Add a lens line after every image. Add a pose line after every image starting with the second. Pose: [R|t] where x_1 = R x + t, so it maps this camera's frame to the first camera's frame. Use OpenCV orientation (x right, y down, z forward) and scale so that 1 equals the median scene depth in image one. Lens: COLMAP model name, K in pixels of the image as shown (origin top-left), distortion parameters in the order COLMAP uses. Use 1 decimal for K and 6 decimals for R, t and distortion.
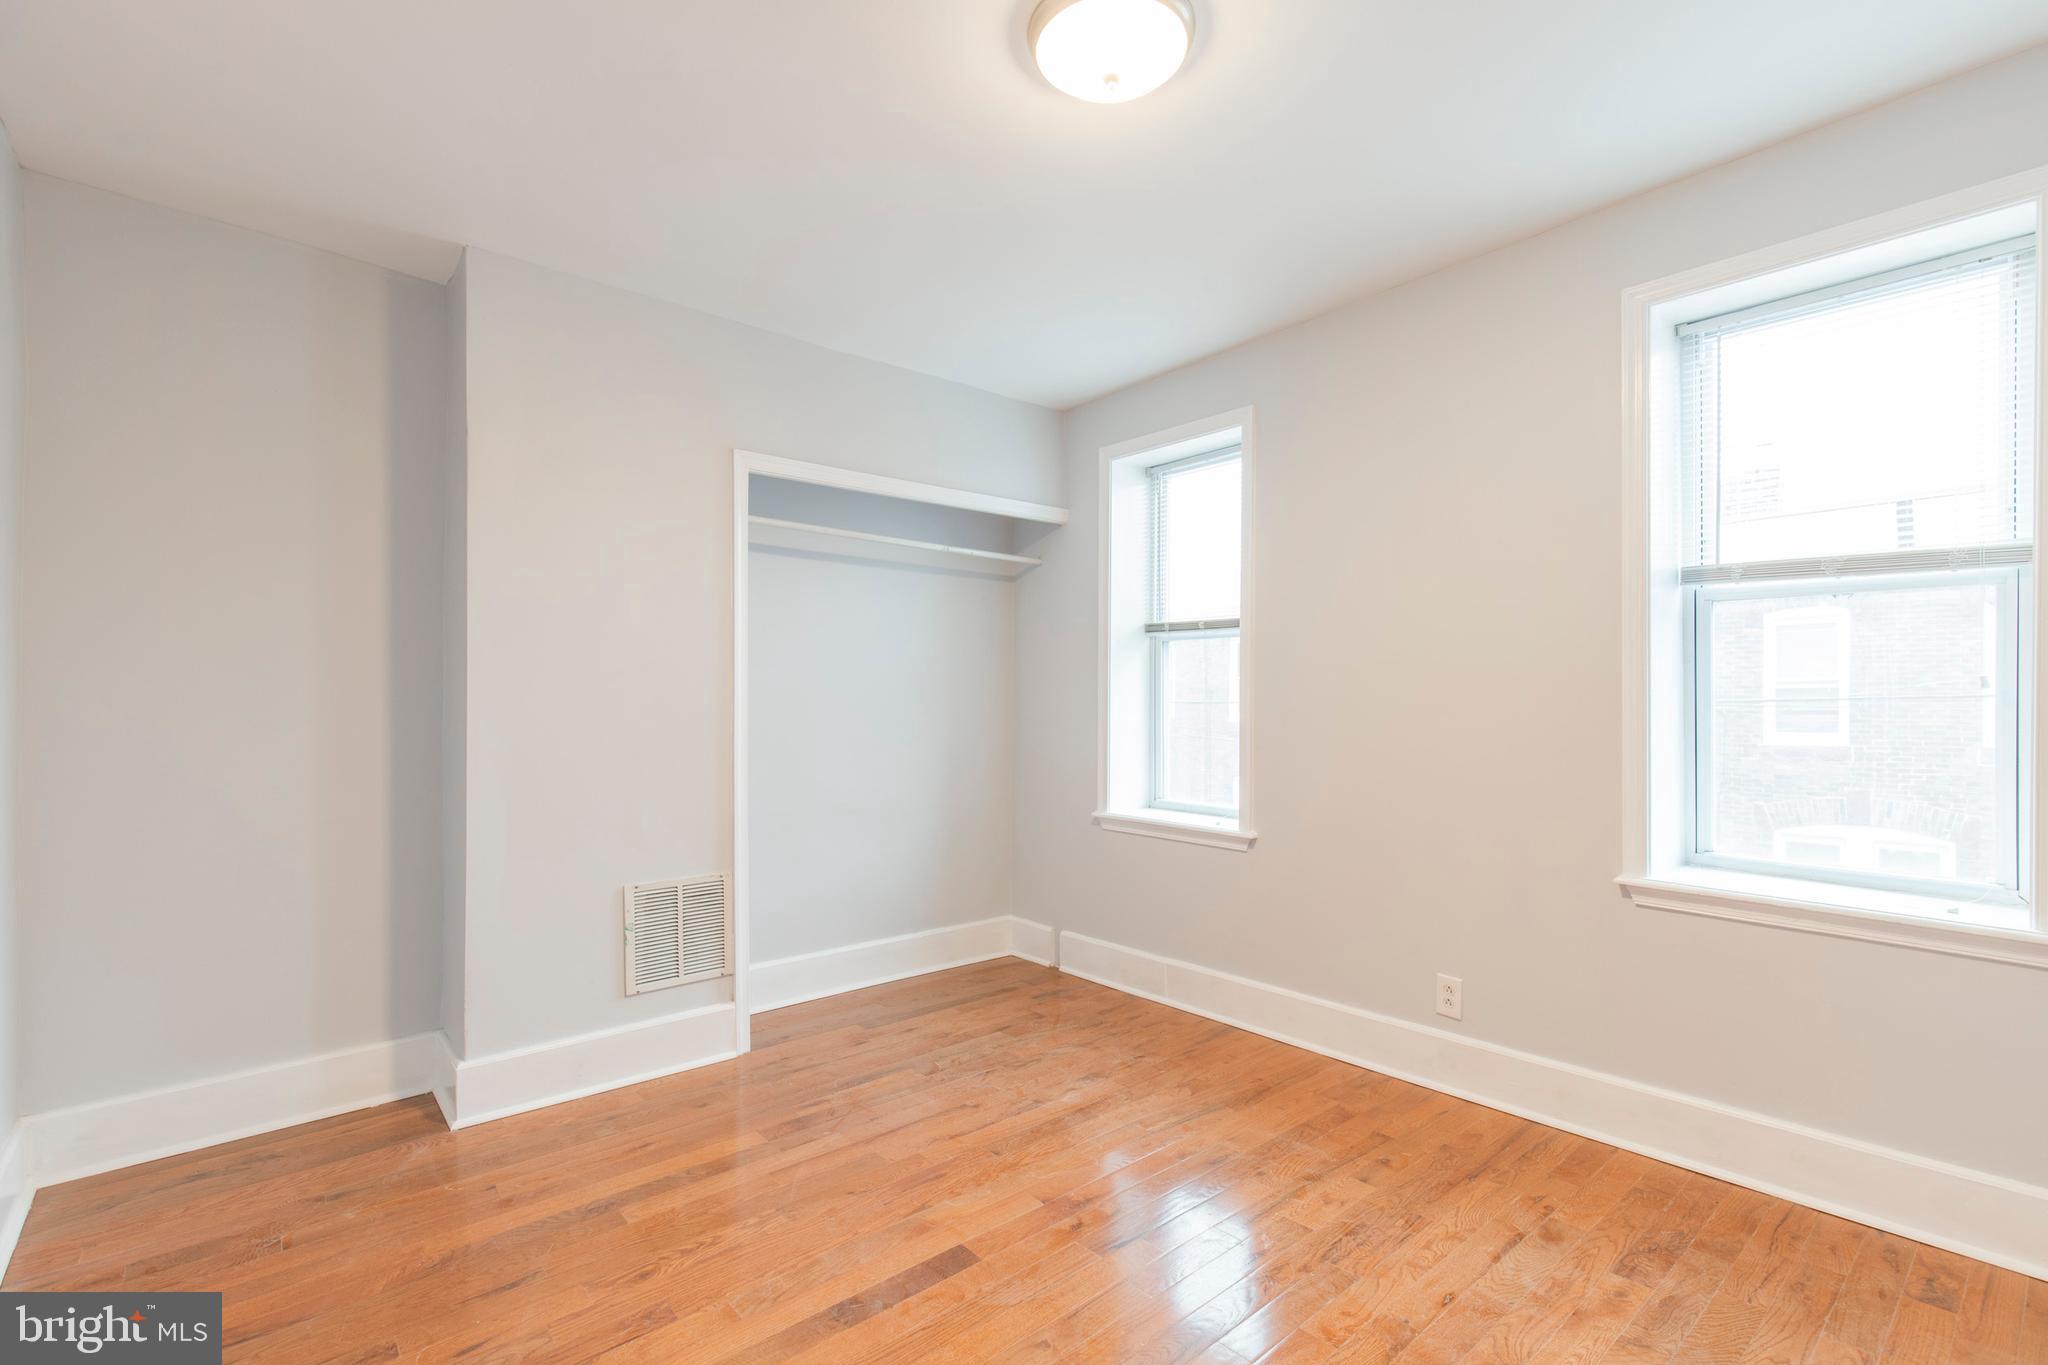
lens RADIAL K [[921.9, 0, 1031.8], [0, 921.9, 690.7], [0, 0, 1]] dist [0.004851, -0.000611]
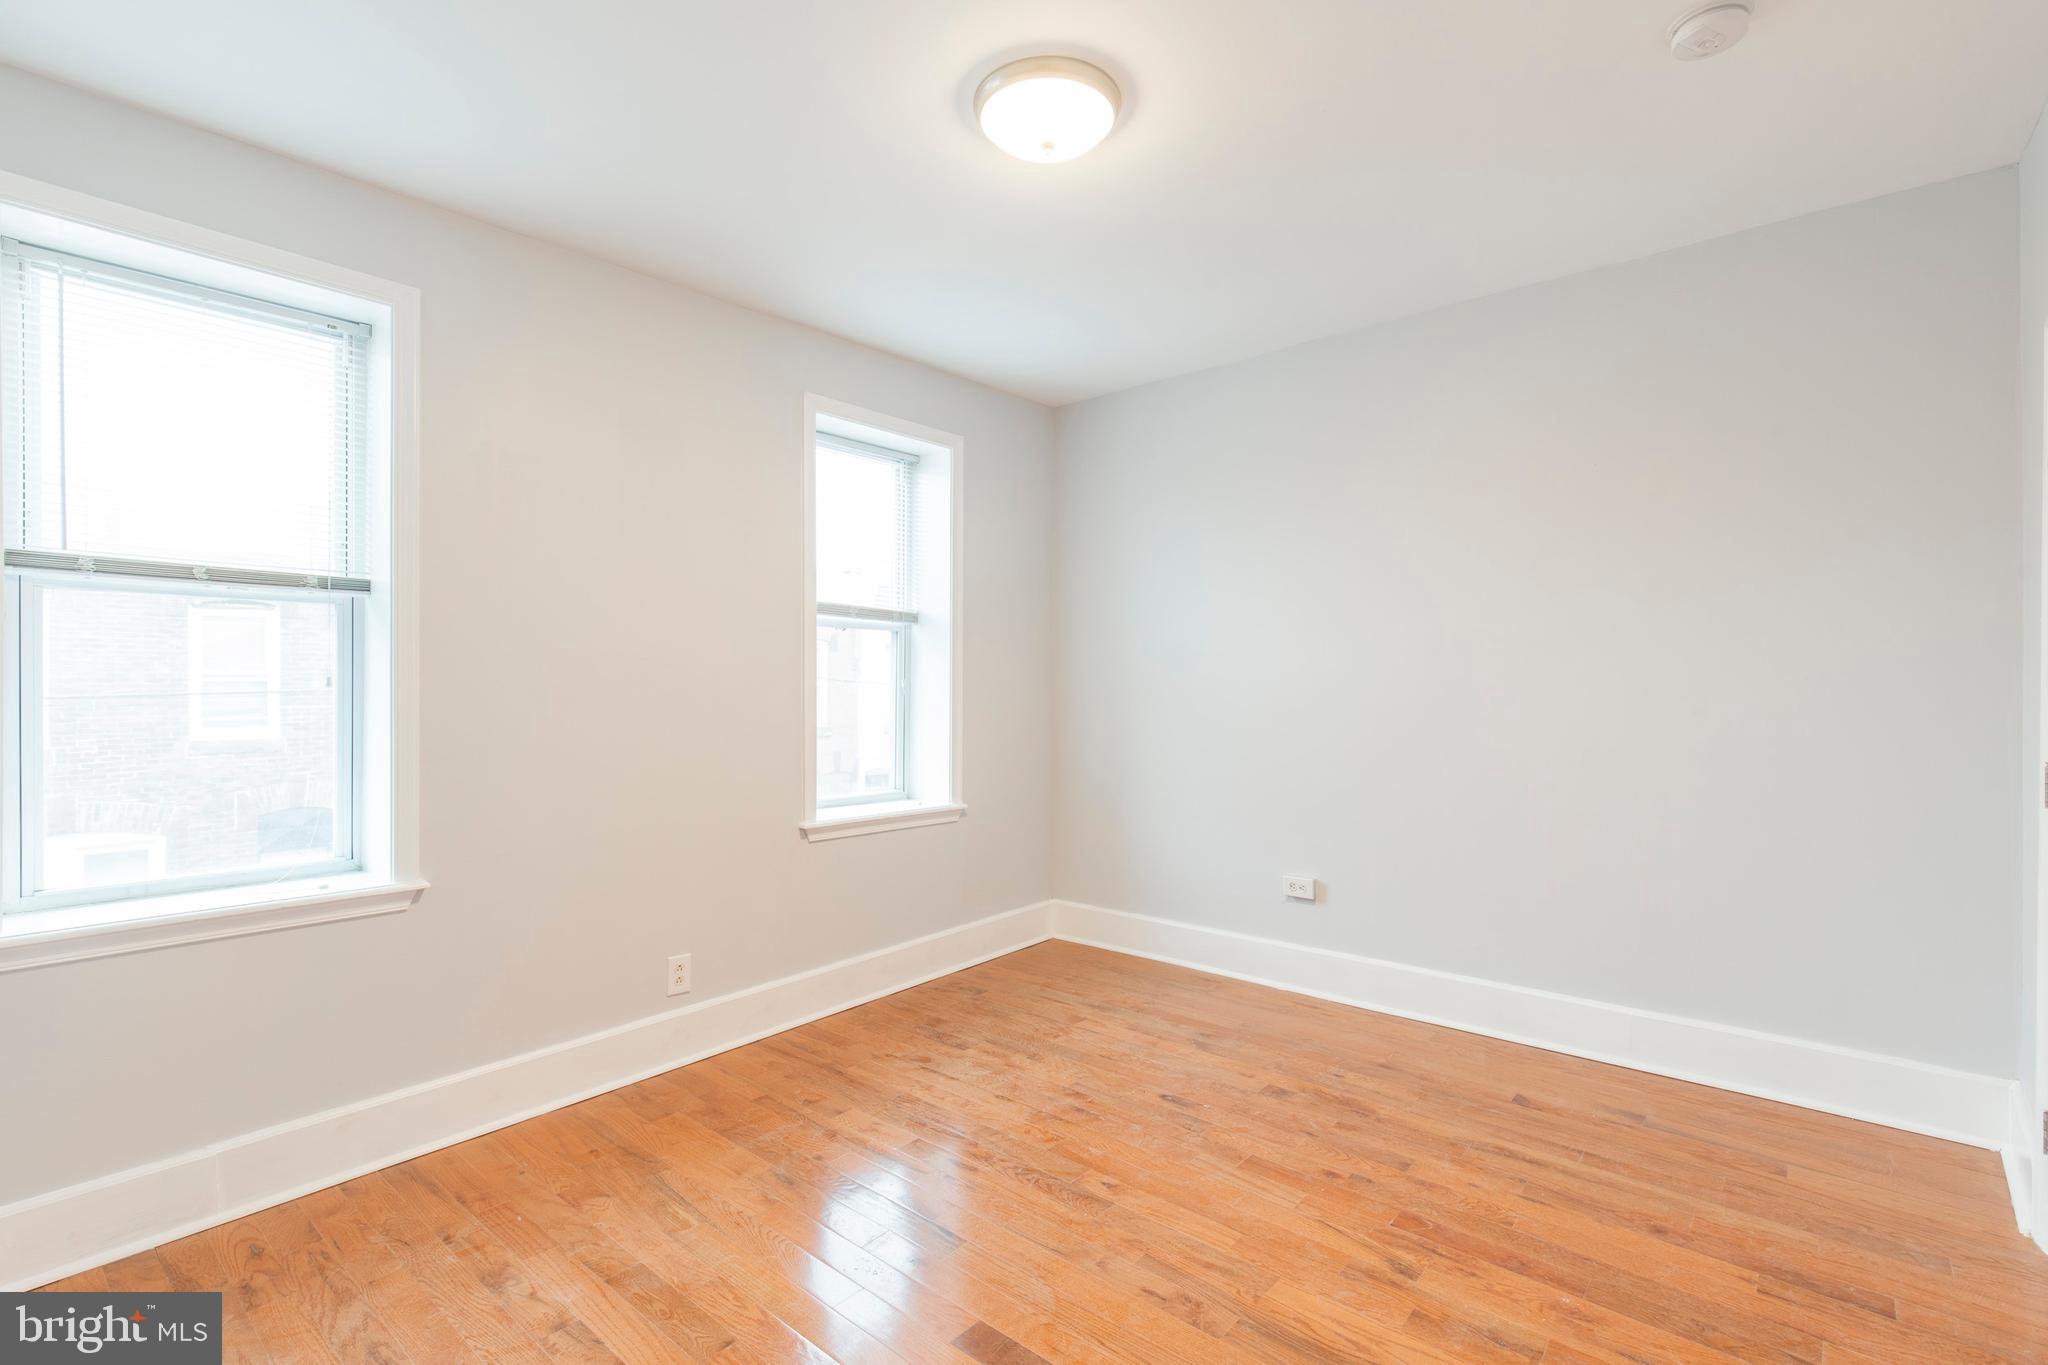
lens RADIAL K [[924.1, 0, 1039.0], [0, 924.1, 691.4], [0, 0, 1]] dist [0.007107, -0.000681]
pose [[-0.144448, -0.000326, 0.989512, -0.776142], [-0.003065, 0.999995, -0.000118, 0.005806], [-0.989508, -0.003050, -0.144448, 0.878846]]
